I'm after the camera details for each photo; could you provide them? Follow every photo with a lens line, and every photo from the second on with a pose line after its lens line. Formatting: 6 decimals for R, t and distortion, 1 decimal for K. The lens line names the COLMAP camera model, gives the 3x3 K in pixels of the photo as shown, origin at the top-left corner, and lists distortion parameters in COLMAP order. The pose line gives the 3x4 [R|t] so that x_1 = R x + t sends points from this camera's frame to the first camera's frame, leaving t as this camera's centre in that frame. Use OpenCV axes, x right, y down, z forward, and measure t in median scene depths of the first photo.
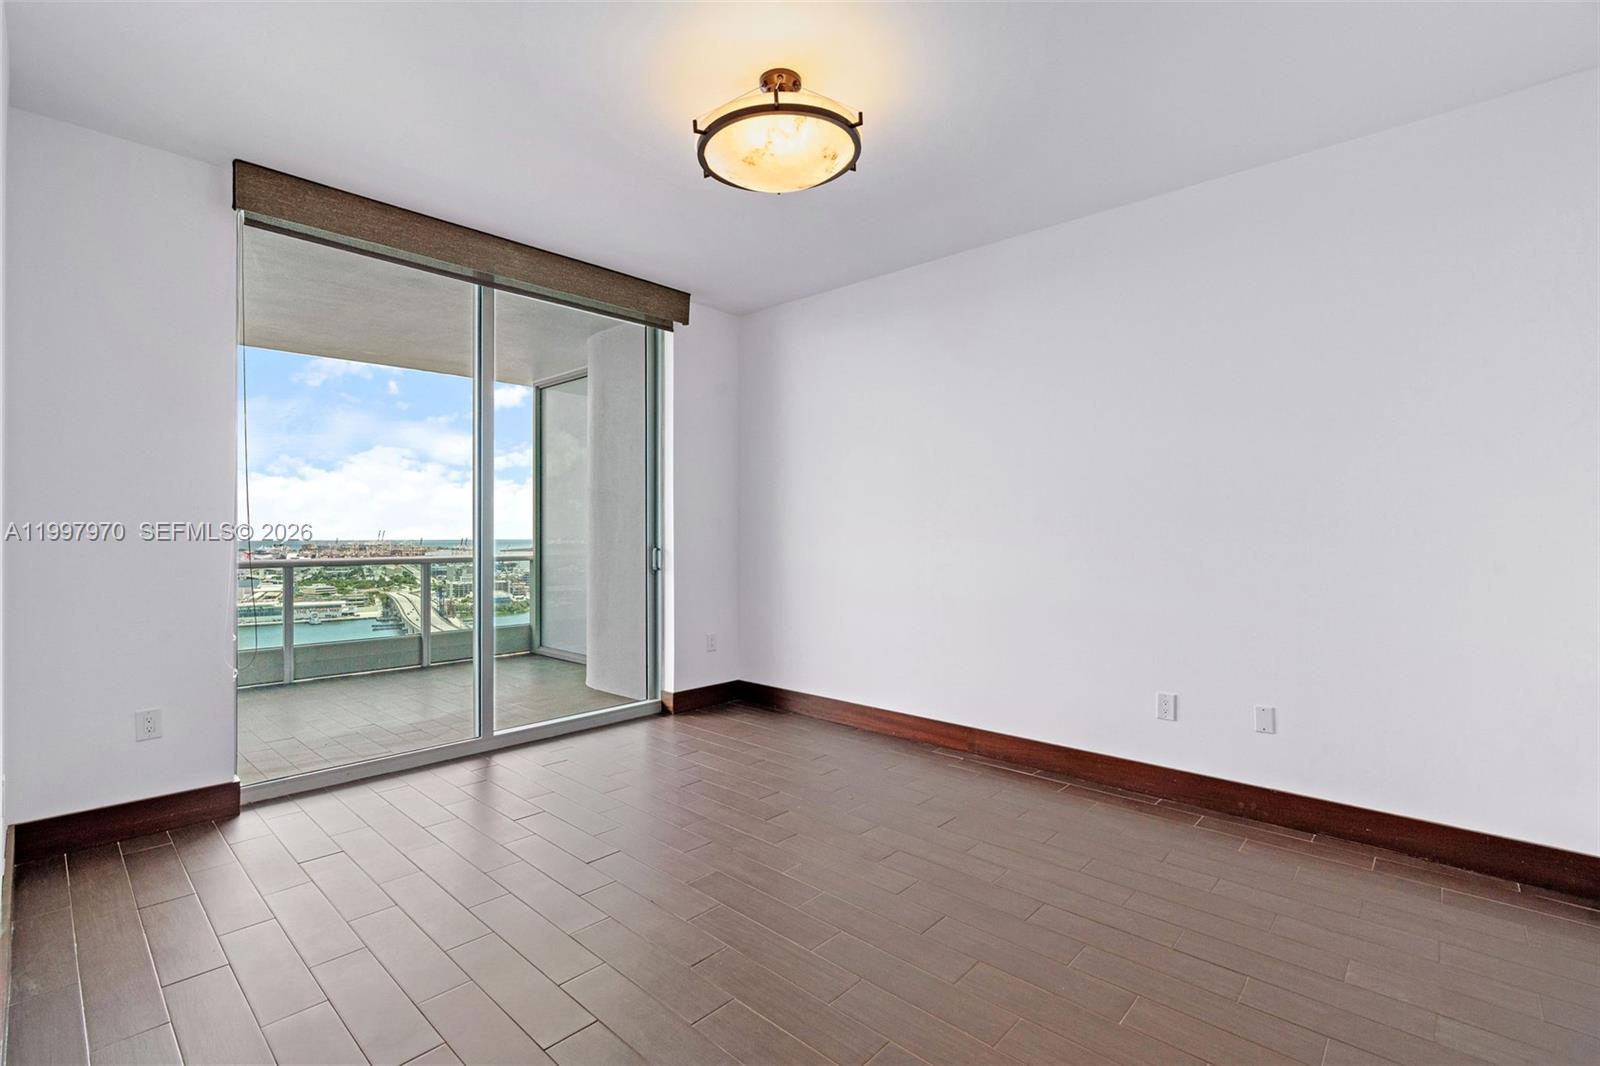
lens RADIAL K [[719.5, 0, 800.9], [0, 719.5, 529.8], [0, 0, 1]] dist [-0.013124, 0.000134]
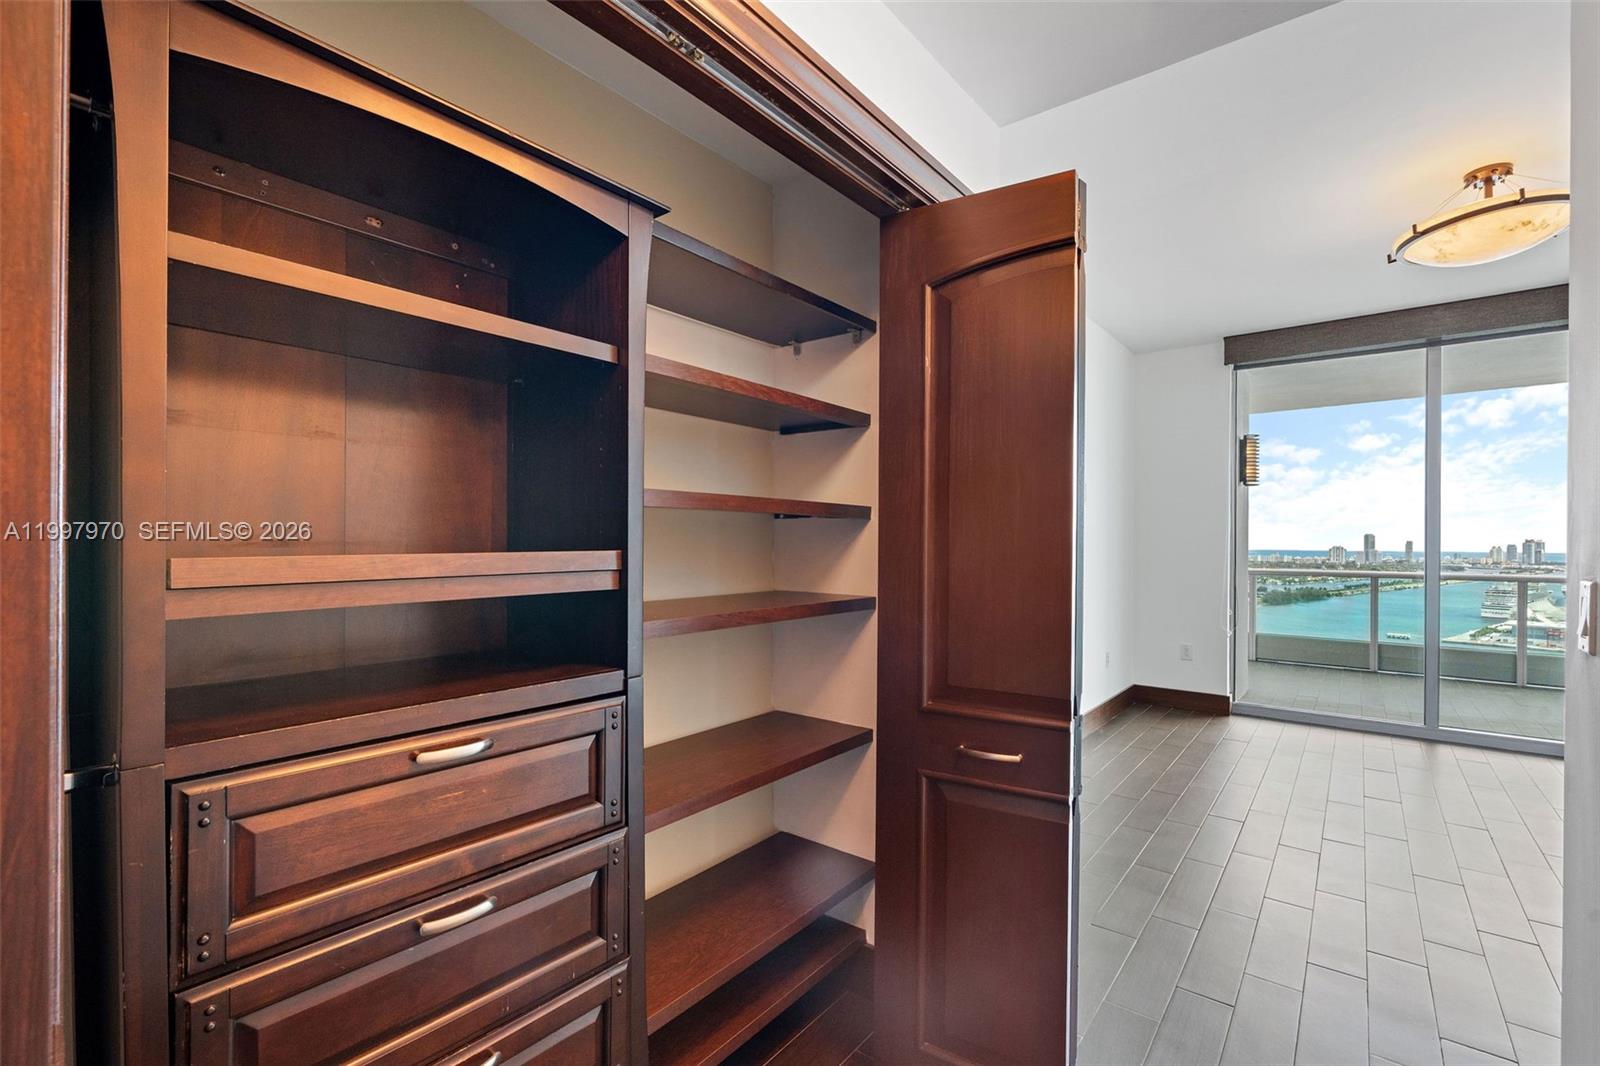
lens RADIAL K [[717.0, 0, 797.9], [0, 717.0, 541.6], [0, 0, 1]] dist [-0.004970, 0.000054]
pose [[0.074265, 0.002347, -0.997236, 0.517586], [-0.000569, 0.999997, 0.002311, -0.014305], [0.997238, 0.000396, 0.074266, -0.099685]]
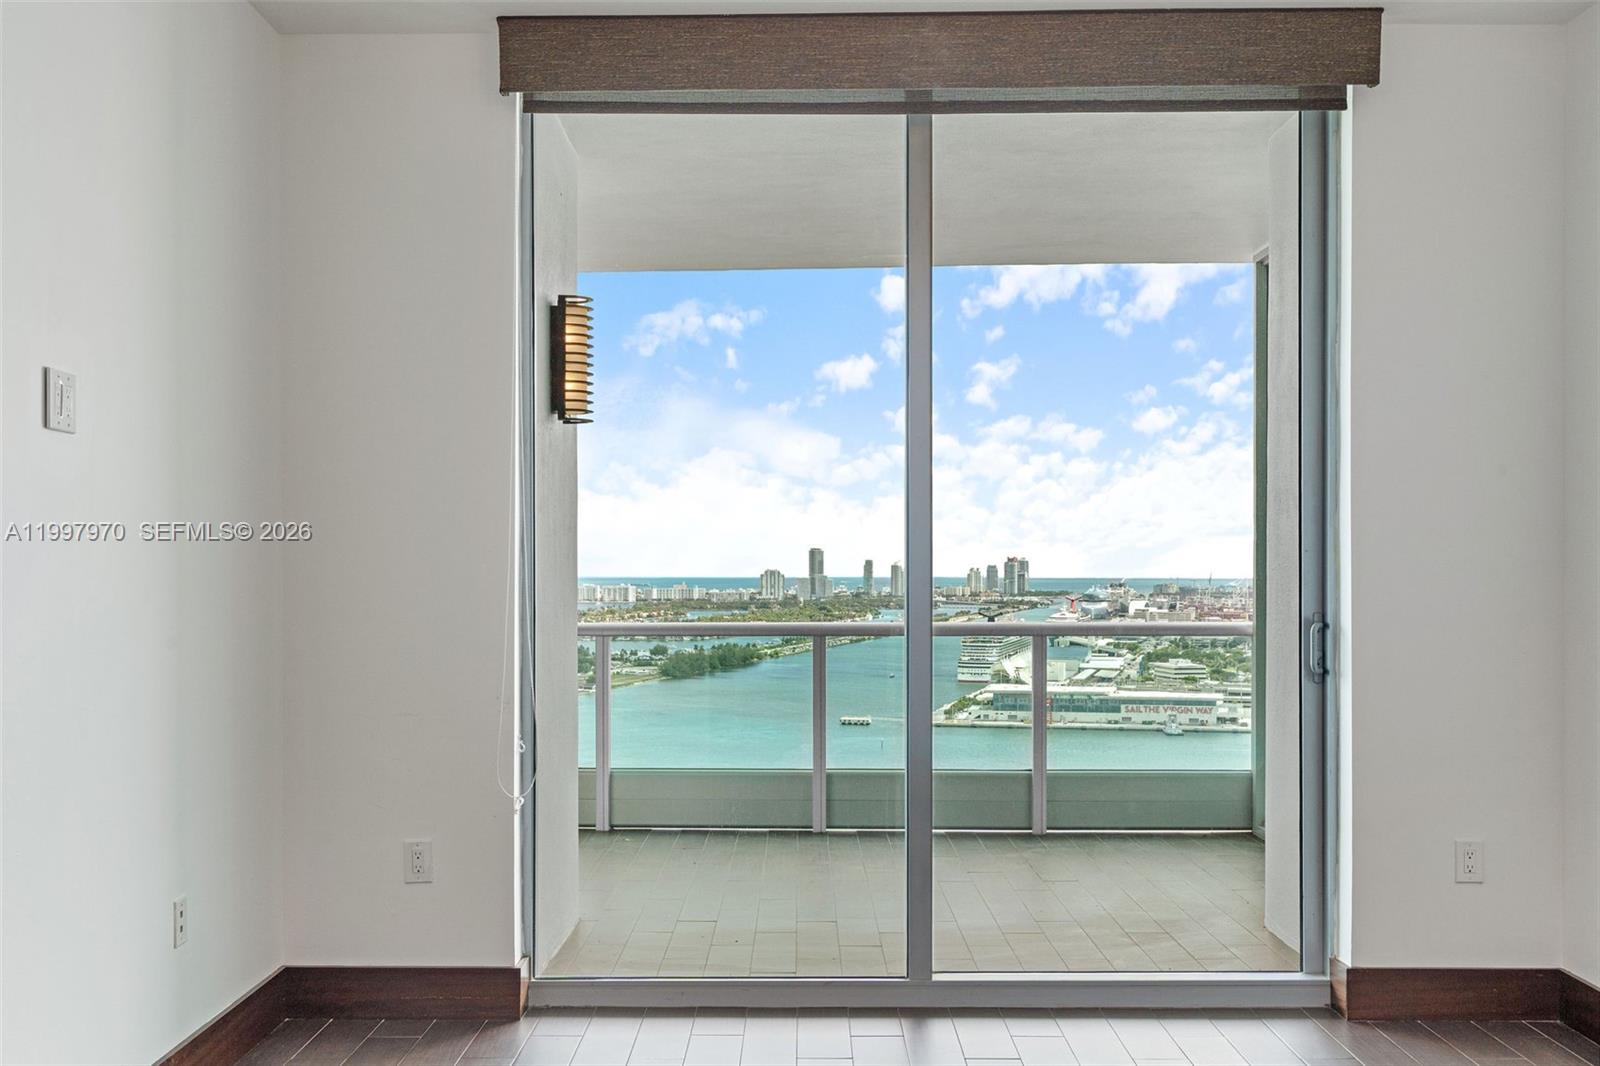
lens RADIAL K [[1572.6, 0, 802.3], [0, 1572.6, 559.4], [0, 0, 1]] dist [0.009181, 0.009449]
pose [[0.674388, -0.002355, -0.738373, 0.273867], [0.003799, 0.999993, 0.000280, -0.012787], [0.738367, -0.002994, 0.674392, 0.134624]]
